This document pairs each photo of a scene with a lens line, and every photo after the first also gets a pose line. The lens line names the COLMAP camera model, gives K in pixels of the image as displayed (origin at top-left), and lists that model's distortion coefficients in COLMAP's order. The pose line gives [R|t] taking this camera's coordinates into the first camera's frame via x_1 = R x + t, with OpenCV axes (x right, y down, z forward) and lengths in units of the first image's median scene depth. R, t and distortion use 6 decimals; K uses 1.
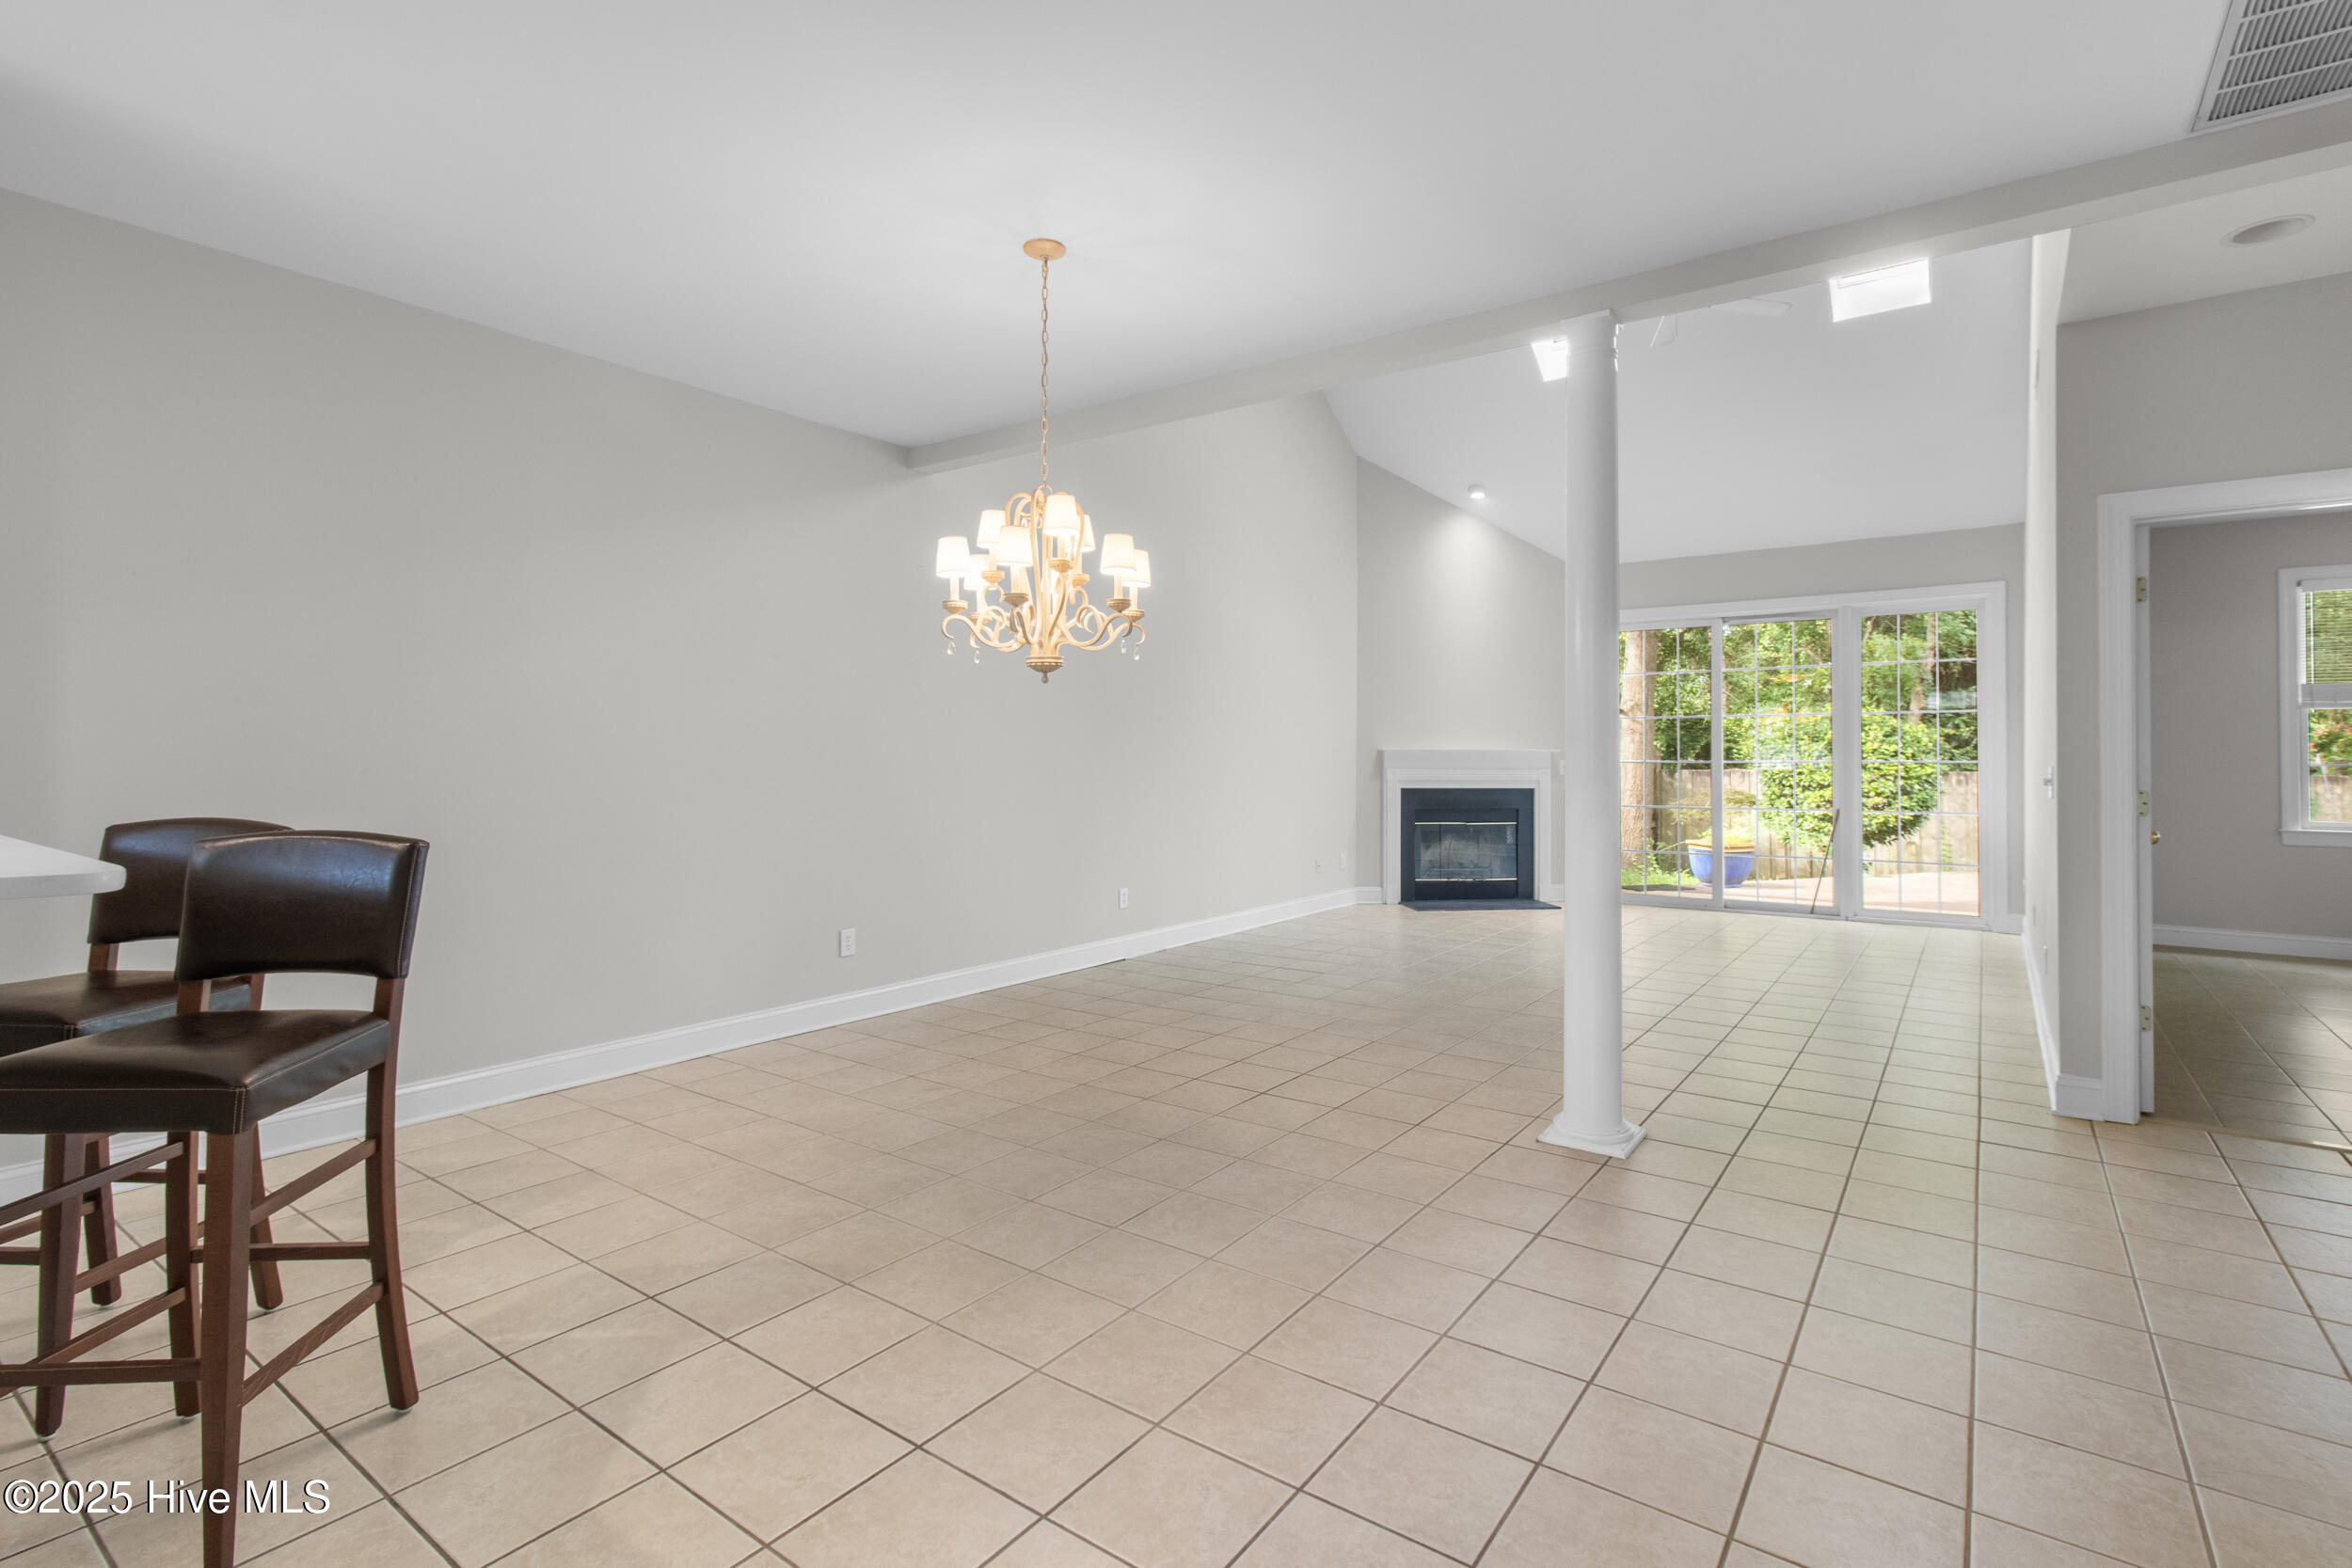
lens RADIAL K [[1098.3, 0, 1184.3], [0, 1098.3, 746.6], [0, 0, 1]] dist [0.000291, 0.001331]
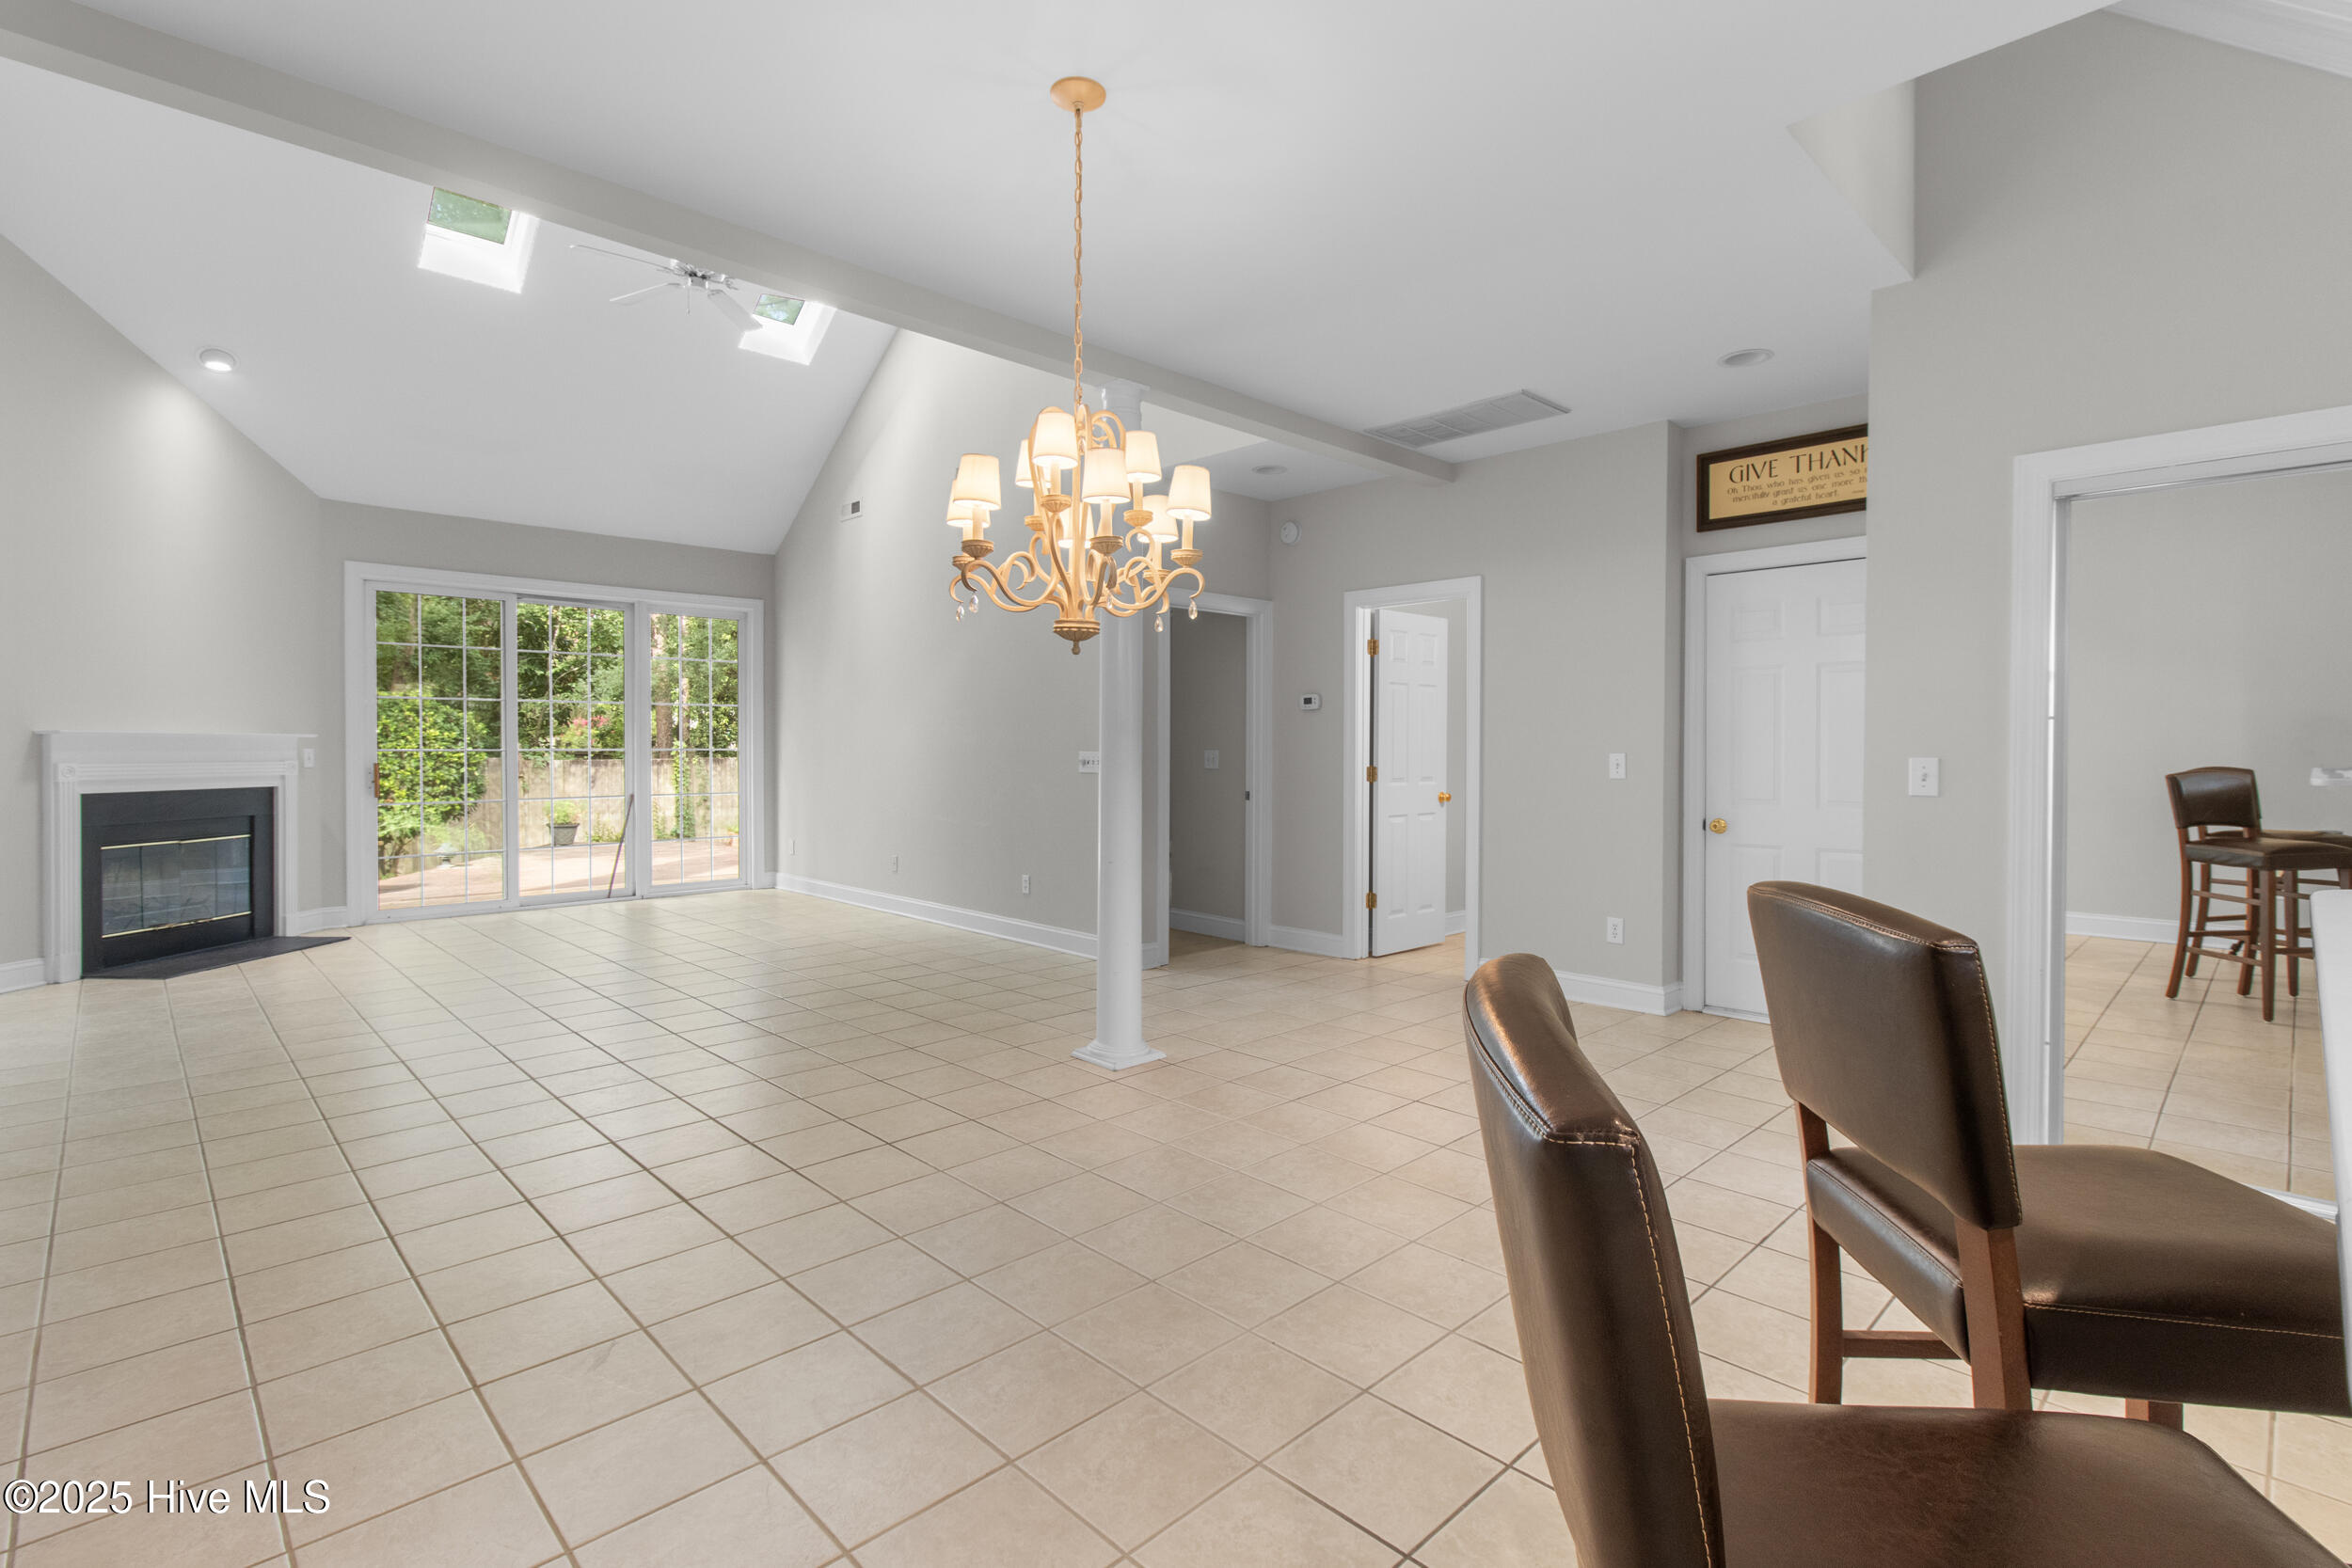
lens RADIAL K [[1098.3, 0, 1185.9], [0, 1098.3, 758.1], [0, 0, 1]] dist [0.000291, 0.001331]
pose [[0.168876, -0.012175, 0.985562, -0.226985], [-0.010972, 0.999839, 0.014231, 0.001170], [-0.985576, -0.013217, 0.168715, 0.200256]]
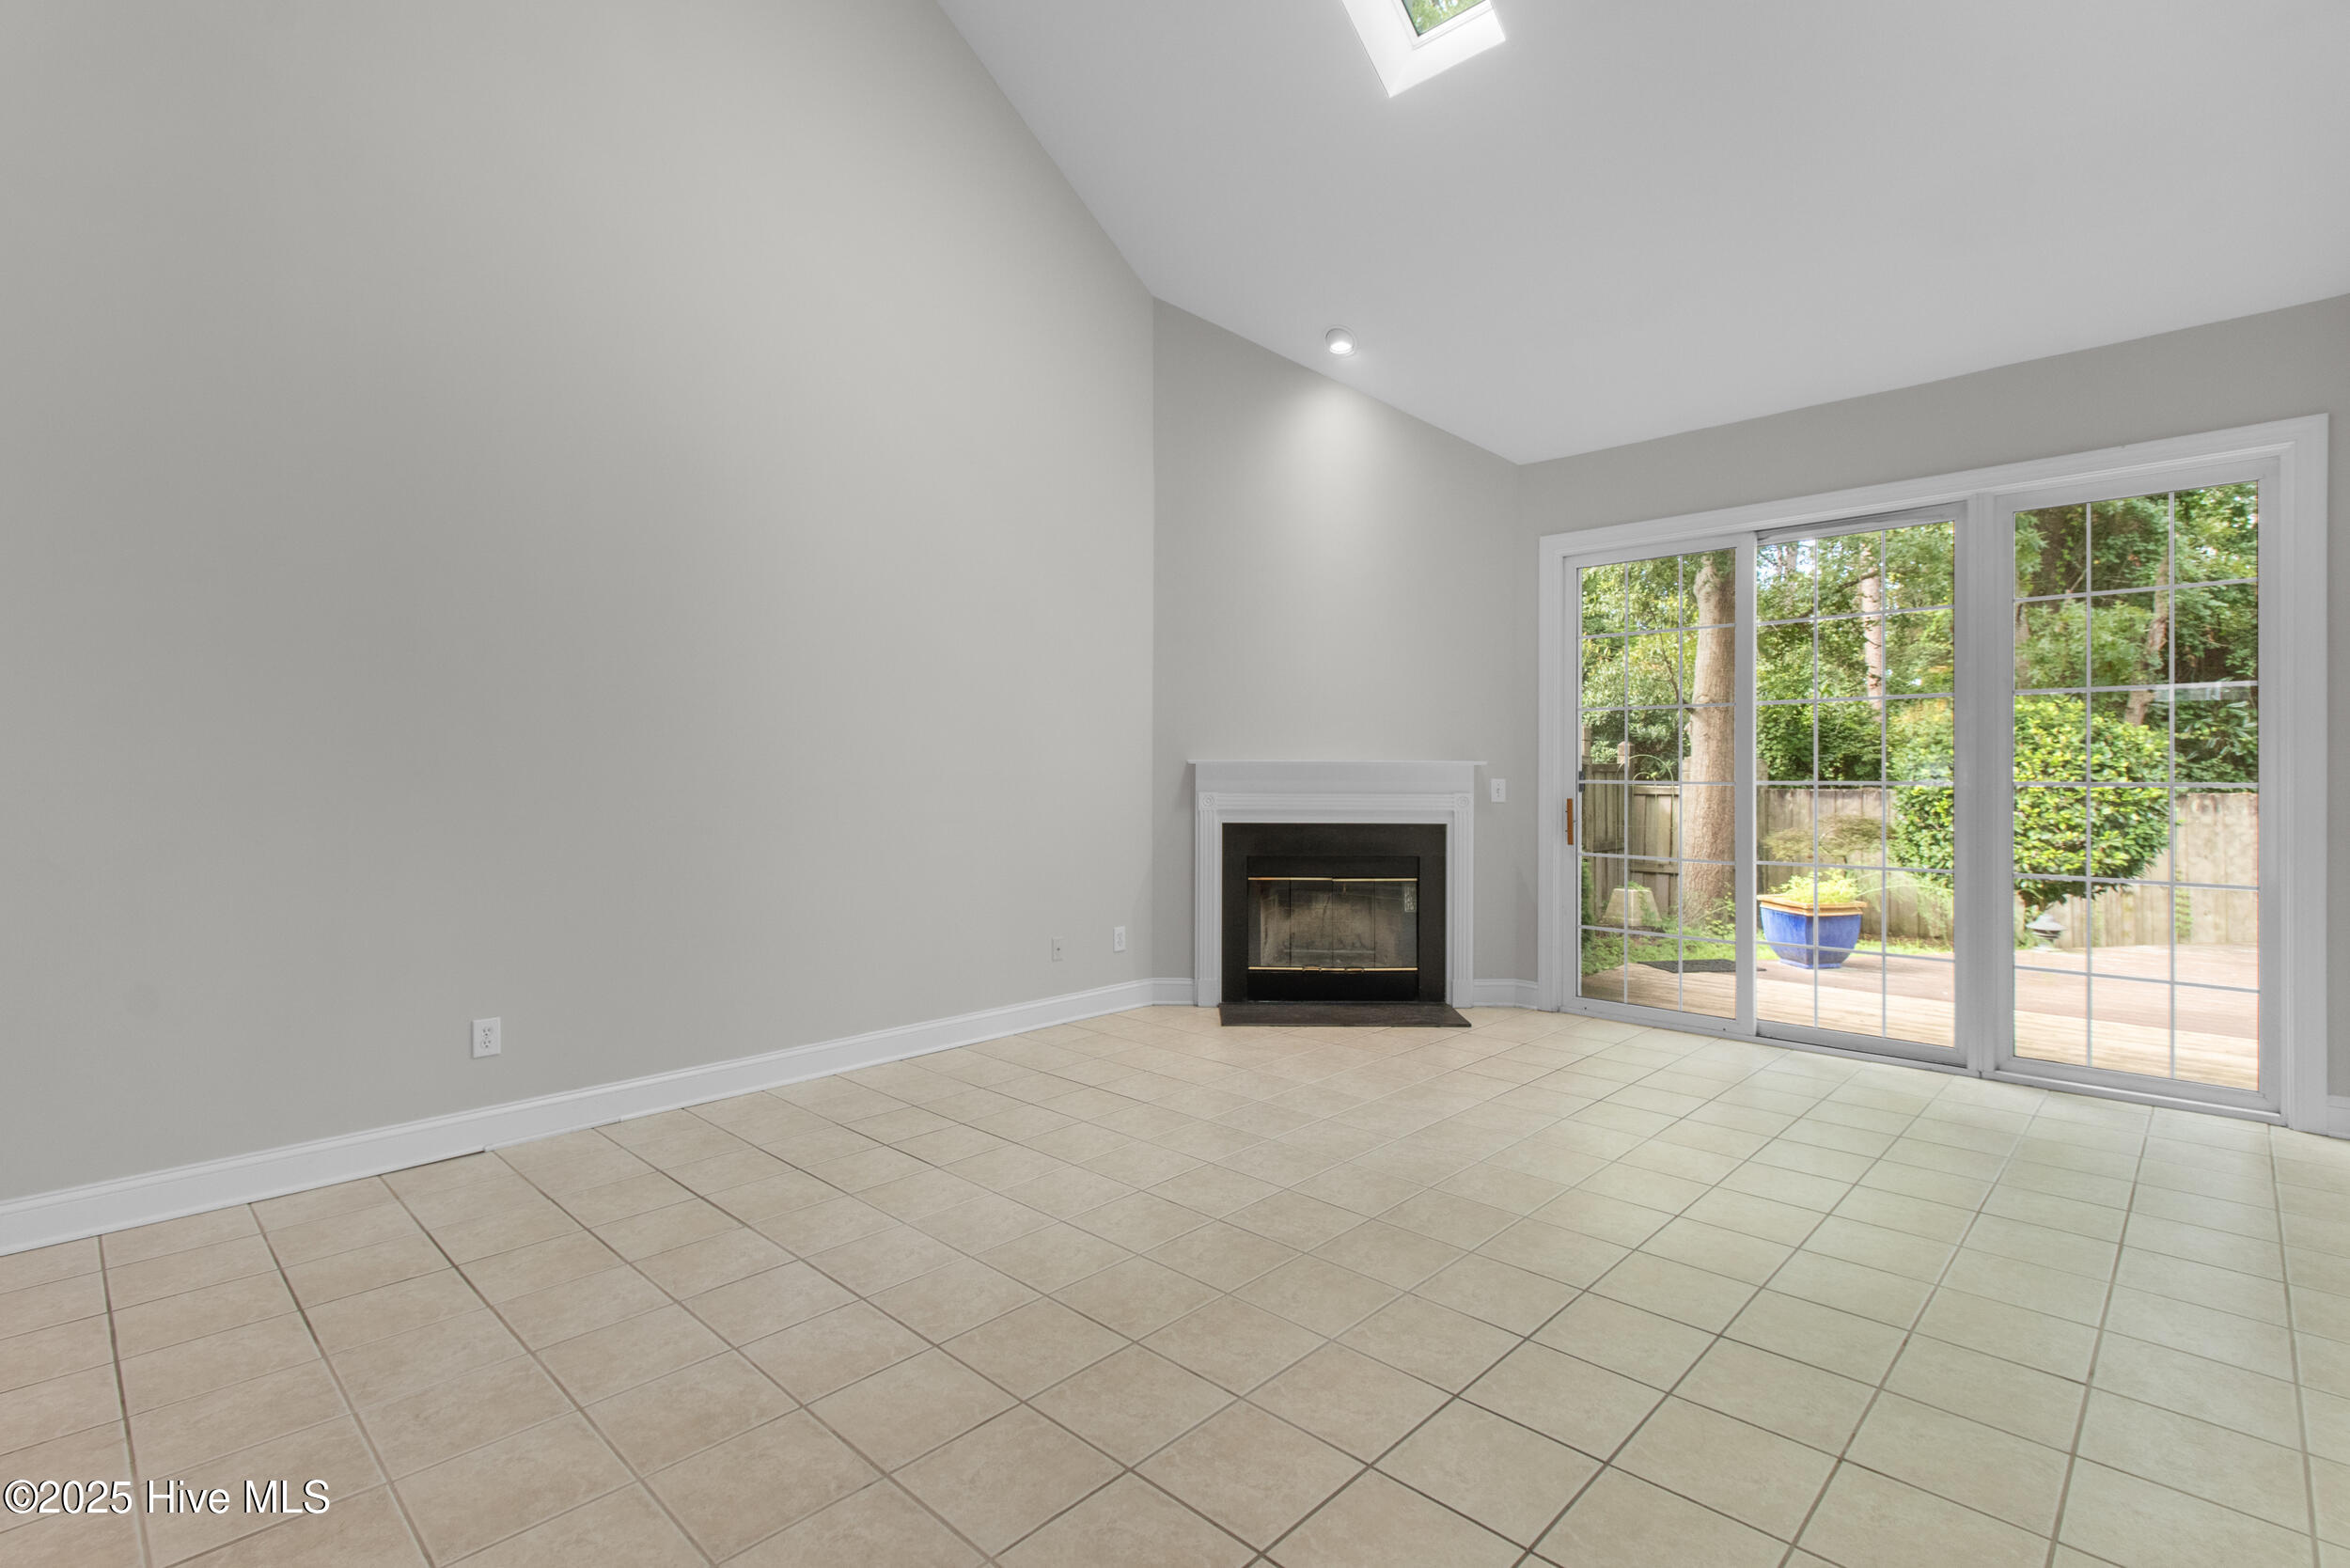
lens RADIAL K [[1097.5, 0, 1181.4], [0, 1097.5, 779.3], [0, 0, 1]] dist [0.000291, 0.001331]
pose [[0.991425, -0.002562, -0.130652, 0.186013], [0.004132, 0.999922, 0.011746, 0.003775], [0.130612, -0.012185, 0.991359, 0.272187]]
